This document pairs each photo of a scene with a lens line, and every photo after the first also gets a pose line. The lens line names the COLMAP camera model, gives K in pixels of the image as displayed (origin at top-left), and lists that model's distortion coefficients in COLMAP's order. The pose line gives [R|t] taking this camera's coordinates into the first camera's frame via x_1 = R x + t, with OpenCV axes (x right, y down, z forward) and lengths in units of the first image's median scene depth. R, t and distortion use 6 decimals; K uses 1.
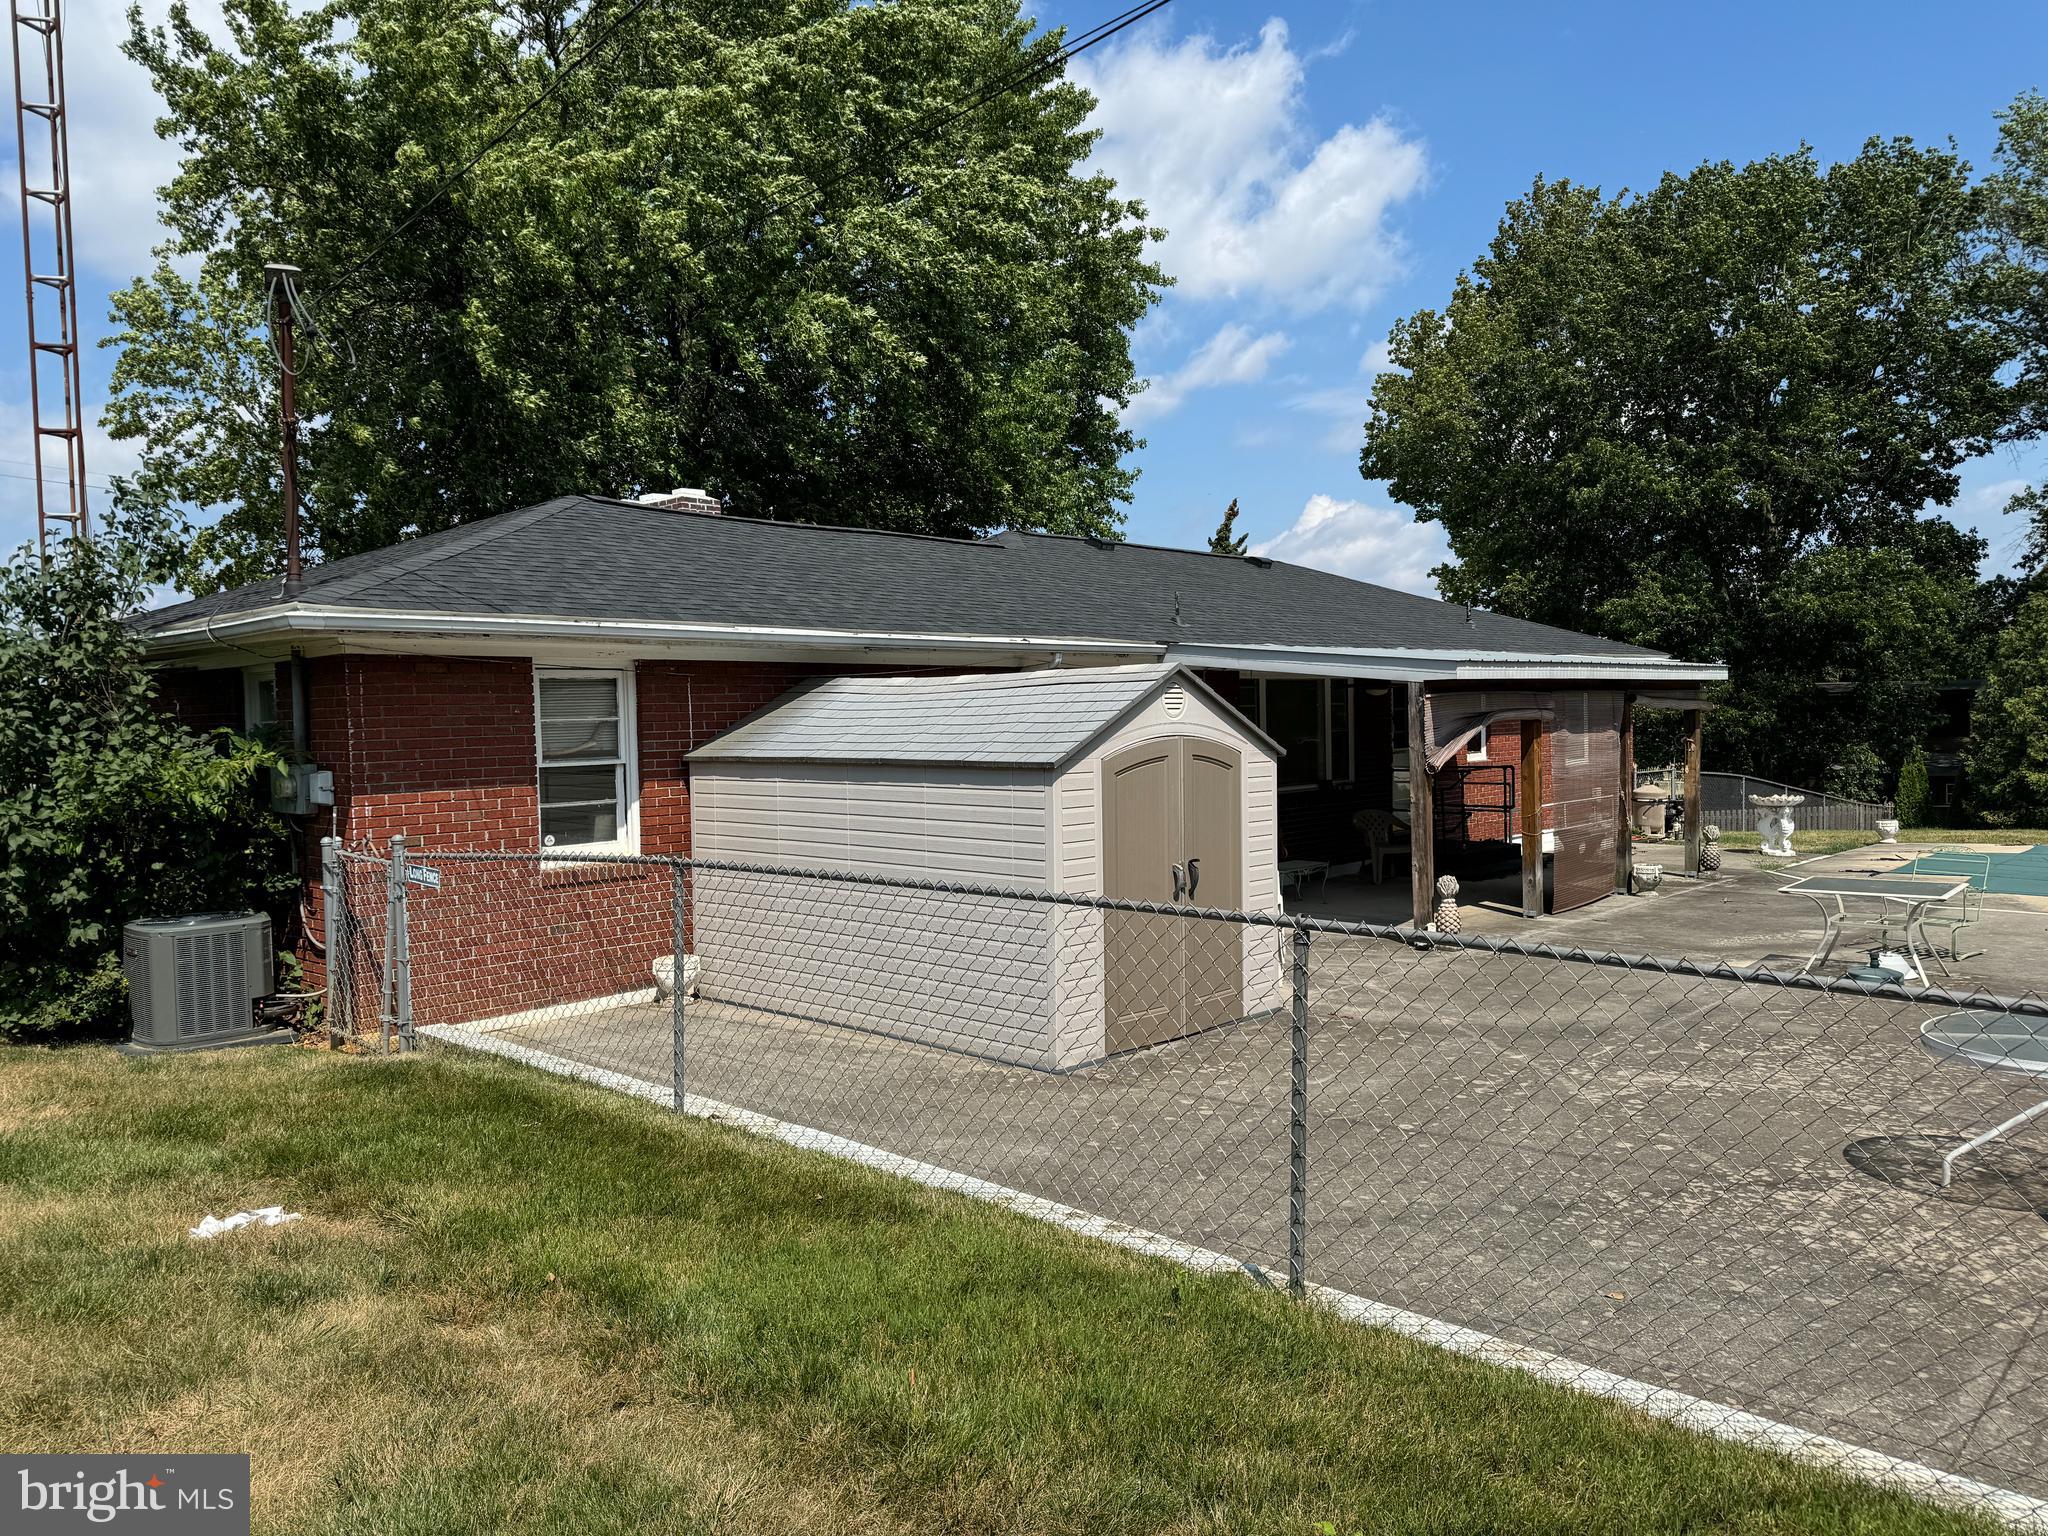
lens RADIAL K [[1416.0, 0, 1013.1], [0, 1416.0, 769.3], [0, 0, 1]] dist [0.028679, -0.038160]
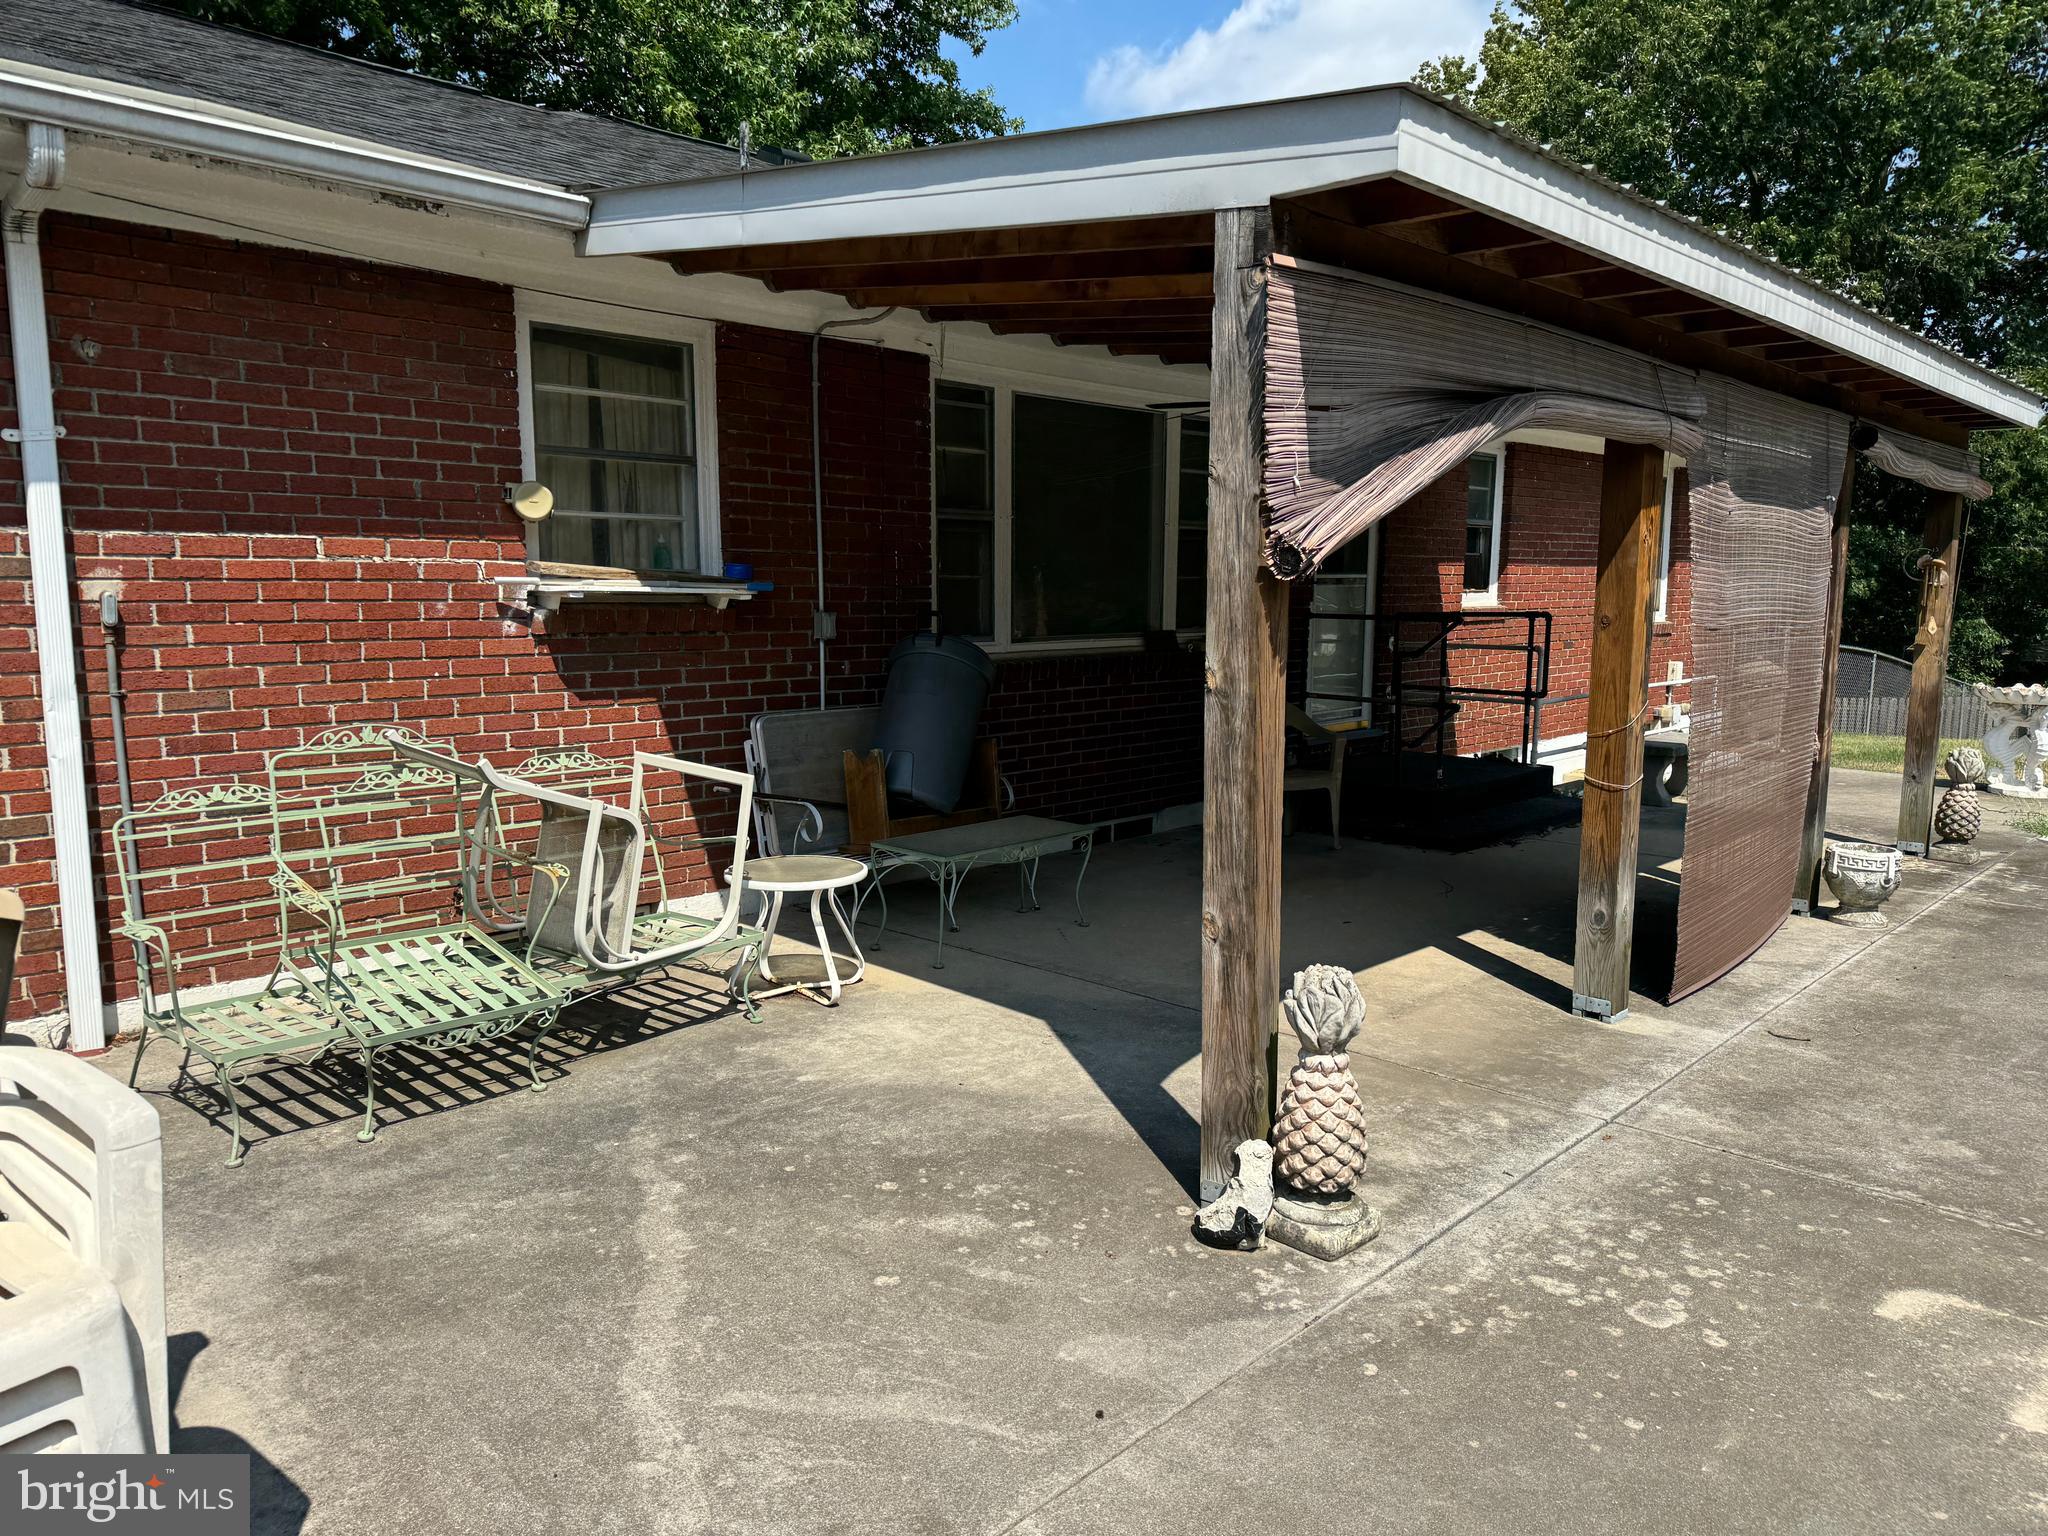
lens RADIAL K [[1416.0, 0, 1038.3], [0, 1416.0, 768.3], [0, 0, 1]] dist [0.028679, -0.038160]
pose [[0.999532, 0.026859, 0.014655, 0.179341], [-0.028121, 0.995166, 0.094098, 0.010684], [-0.012057, -0.094466, 0.995455, 0.537044]]
